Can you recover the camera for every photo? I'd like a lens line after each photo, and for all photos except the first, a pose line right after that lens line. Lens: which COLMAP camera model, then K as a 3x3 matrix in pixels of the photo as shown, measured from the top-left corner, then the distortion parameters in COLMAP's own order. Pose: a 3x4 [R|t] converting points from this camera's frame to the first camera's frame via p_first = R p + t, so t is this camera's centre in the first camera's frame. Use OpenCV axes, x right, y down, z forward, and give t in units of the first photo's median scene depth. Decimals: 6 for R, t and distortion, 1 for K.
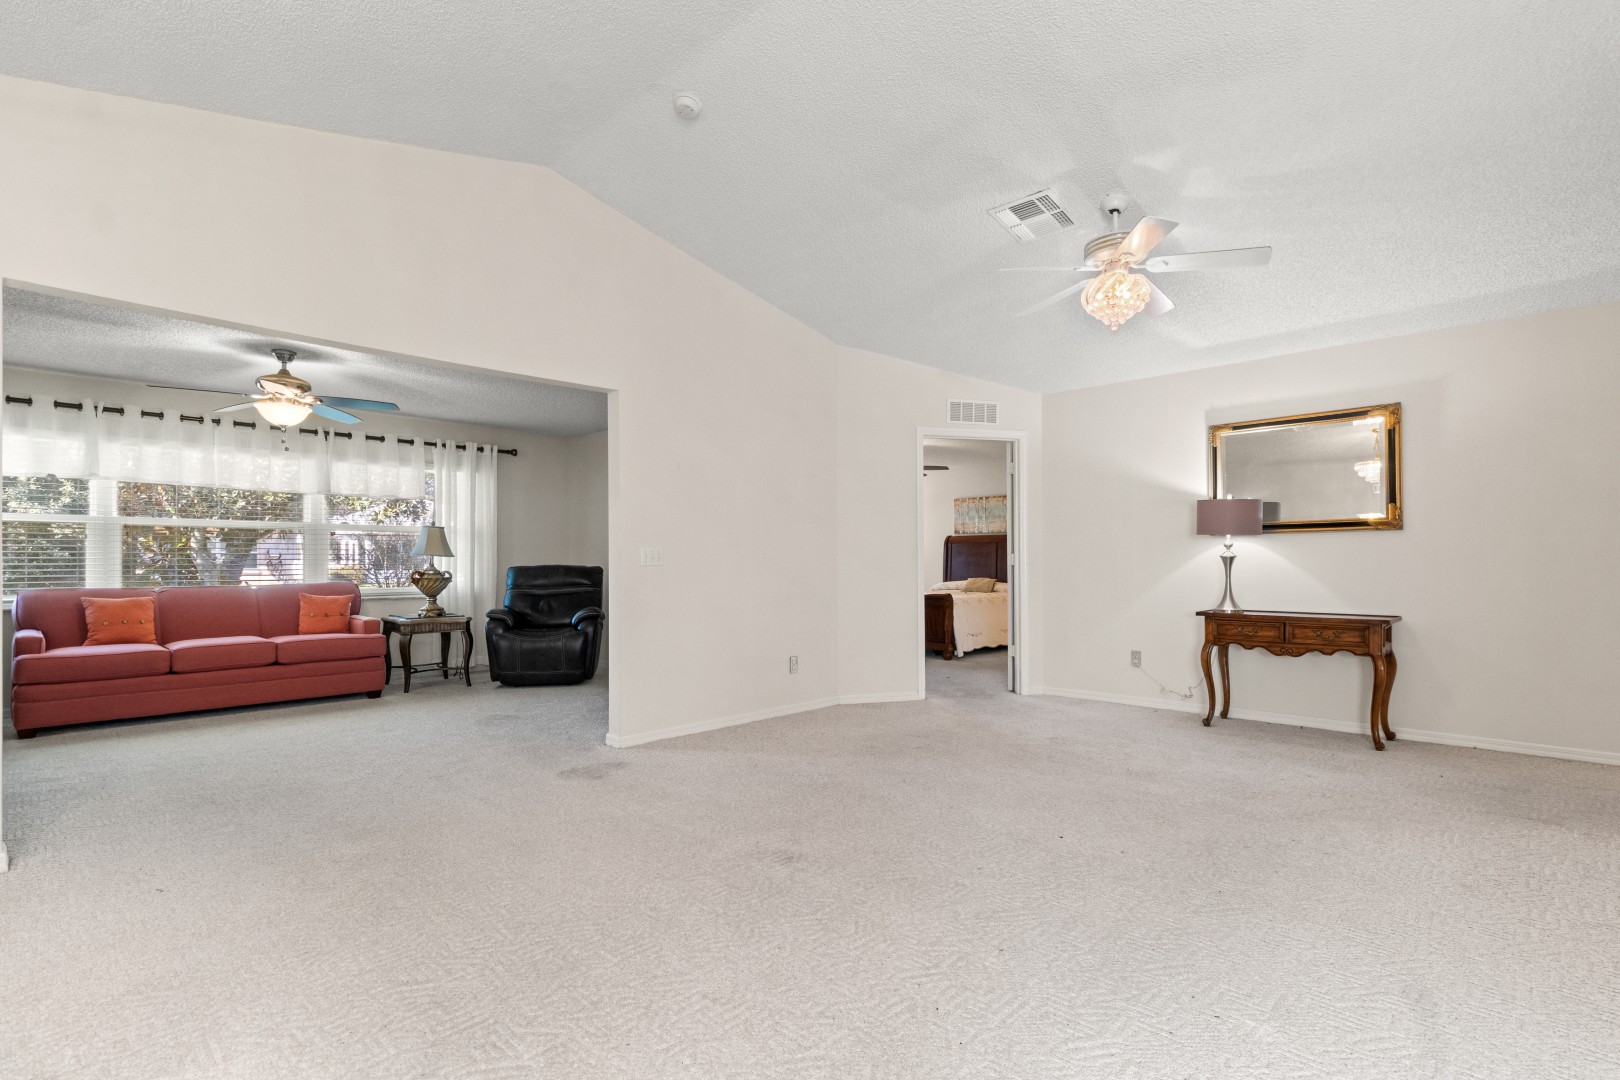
lens RADIAL K [[731.3, 0, 808.2], [0, 731.3, 560.3], [0, 0, 1]] dist [0.001573, 0.000264]
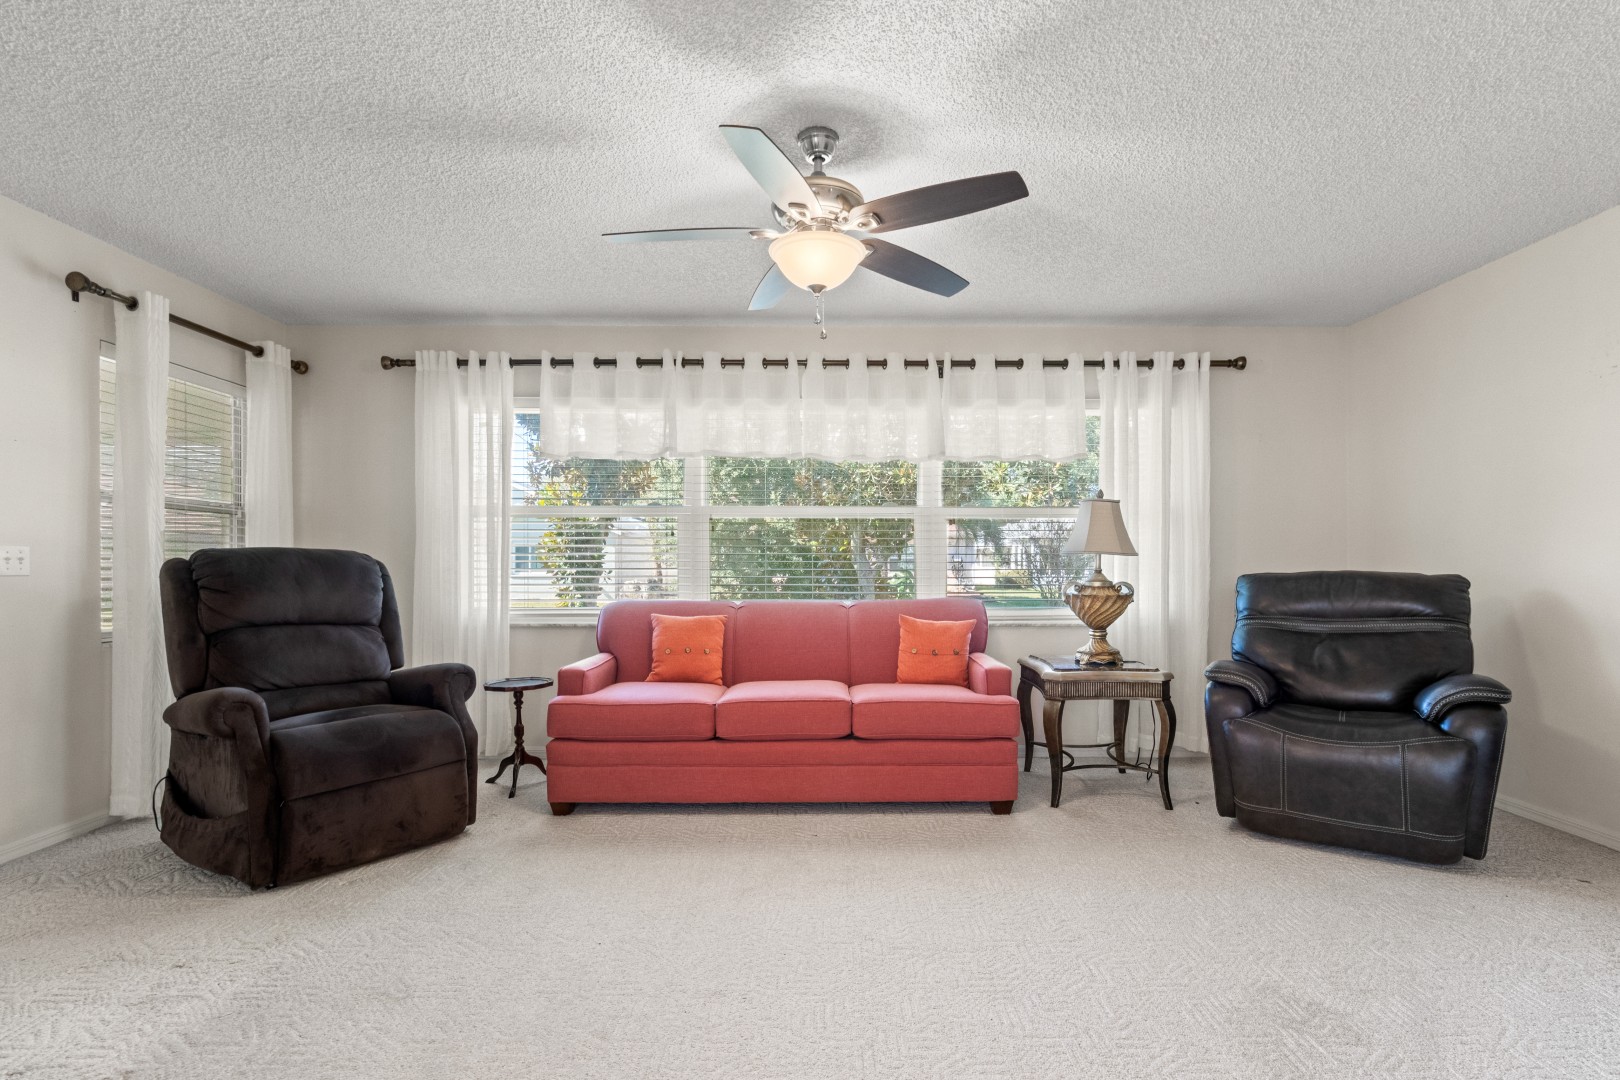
lens RADIAL K [[760.0, 0, 810.9], [0, 760.0, 566.9], [0, 0, 1]] dist [0.003329, 0.000613]
pose [[0.677160, -0.000779, -0.735835, -0.242438], [0.003301, 0.999993, 0.001979, 0.001479], [0.735828, -0.003769, 0.677158, 0.458395]]
